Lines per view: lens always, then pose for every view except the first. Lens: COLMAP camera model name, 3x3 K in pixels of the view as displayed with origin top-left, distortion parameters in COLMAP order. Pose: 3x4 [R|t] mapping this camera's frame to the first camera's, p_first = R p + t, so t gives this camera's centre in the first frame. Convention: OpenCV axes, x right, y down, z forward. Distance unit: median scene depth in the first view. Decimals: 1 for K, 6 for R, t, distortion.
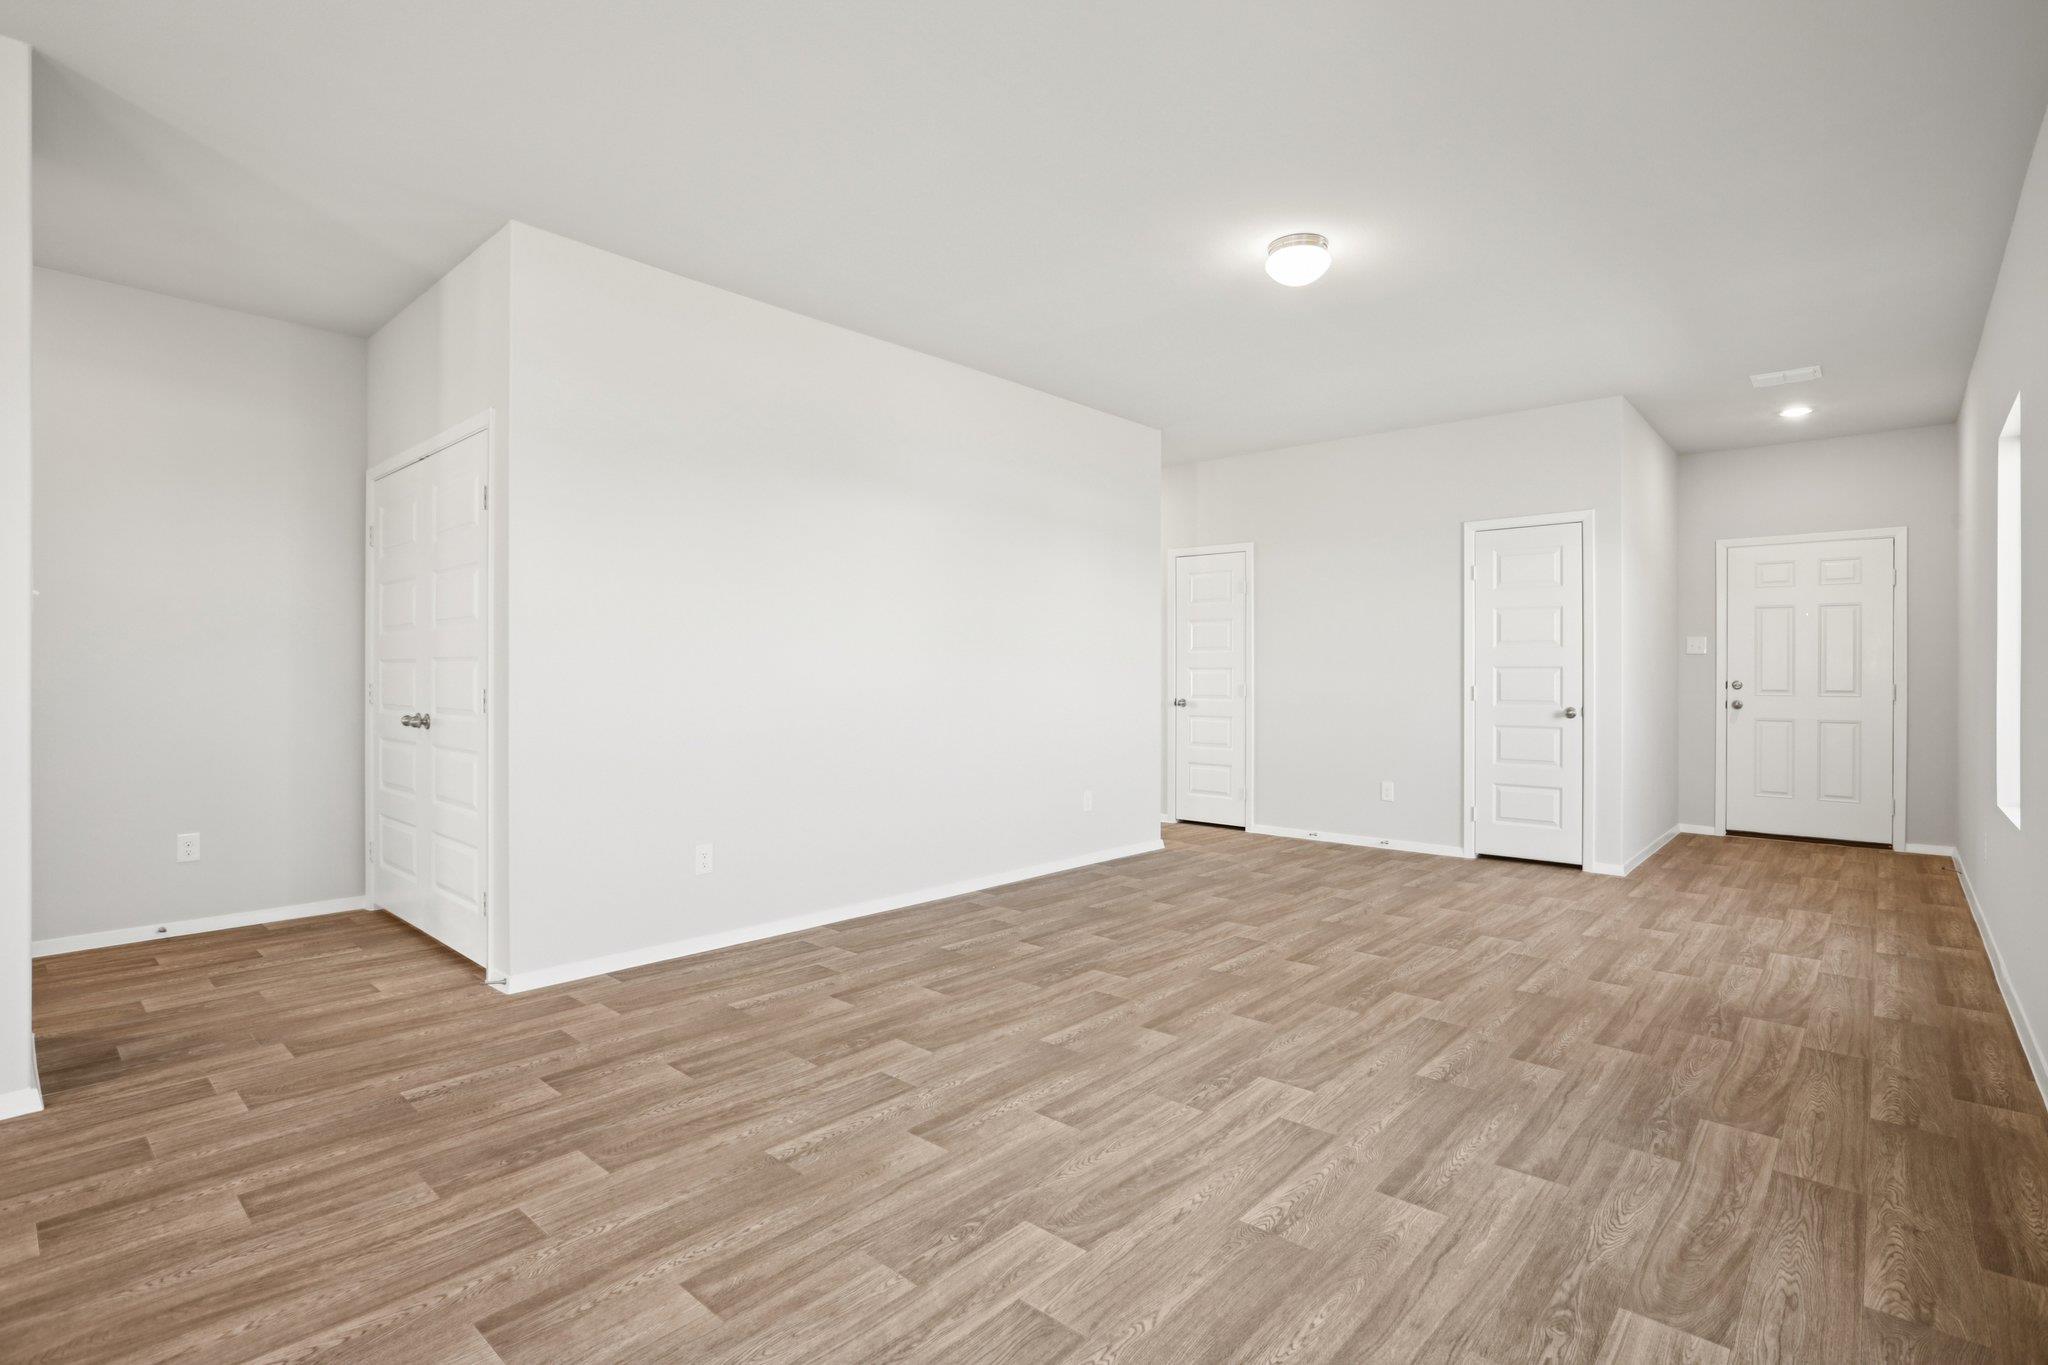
lens RADIAL K [[966.5, 0, 1039.4], [0, 966.5, 683.0], [0, 0, 1]] dist [-0.042986, 0.024024]
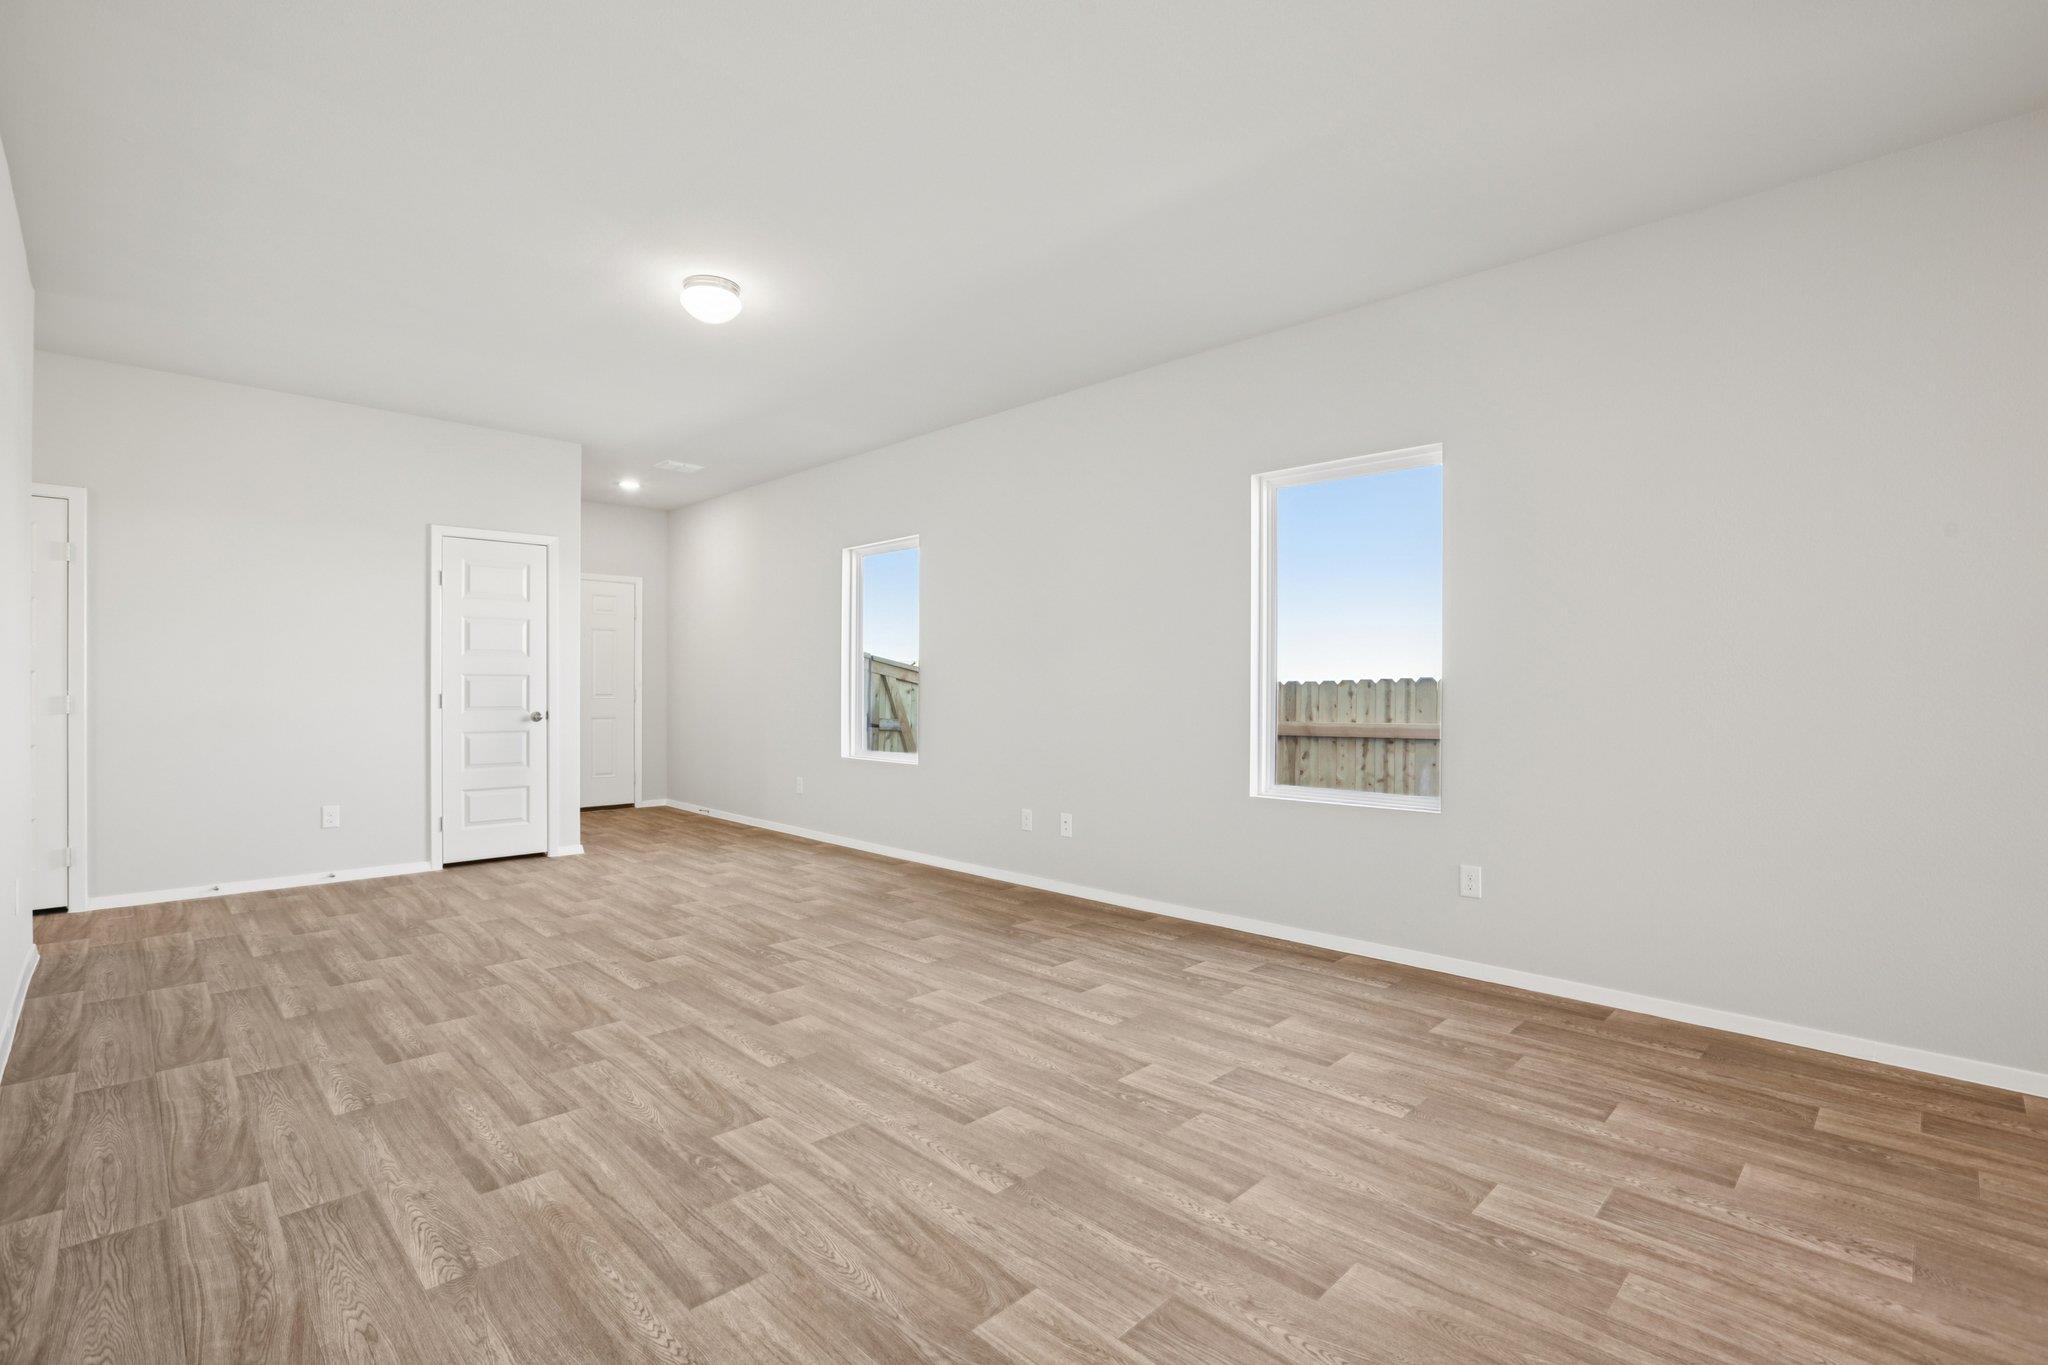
lens RADIAL K [[935.4, 0, 1024.0], [0, 935.4, 682.5], [0, 0, 1]] dist [-0.028000, 0.000478]
pose [[0.076900, 0.000639, 0.997039, -0.843324], [0.006555, 0.999978, -0.001146, -0.005791], [-0.997017, 0.006624, 0.076894, 0.637364]]
